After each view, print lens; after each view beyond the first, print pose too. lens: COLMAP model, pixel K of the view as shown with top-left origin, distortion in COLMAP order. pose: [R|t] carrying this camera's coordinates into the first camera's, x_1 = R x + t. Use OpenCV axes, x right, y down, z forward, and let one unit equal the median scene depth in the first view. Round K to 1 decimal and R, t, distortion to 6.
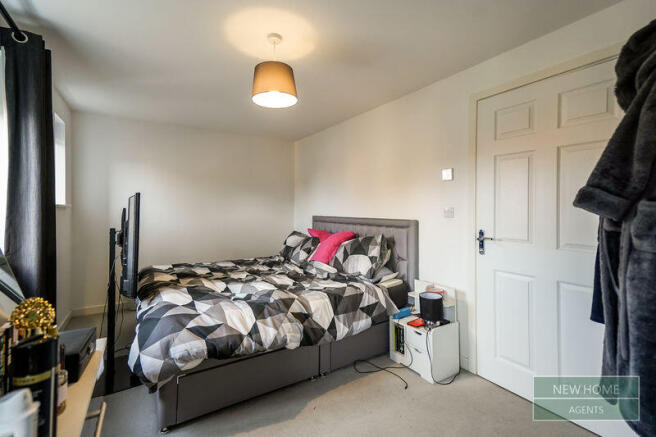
lens RADIAL K [[299.3, 0, 326.0], [0, 299.3, 208.6], [0, 0, 1]] dist [0.000061, -0.000006]
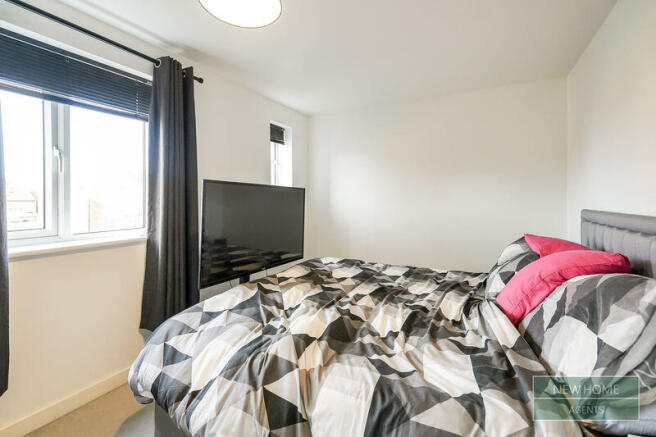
lens RADIAL K [[309.4, 0, 328.5], [0, 309.4, 198.7], [0, 0, 1]] dist [0.000683, 0.000045]
pose [[0.515520, -0.004311, -0.856867, 0.398307], [0.004737, 0.999986, -0.002181, 0.007377], [0.856865, -0.002934, 0.515533, 0.788691]]
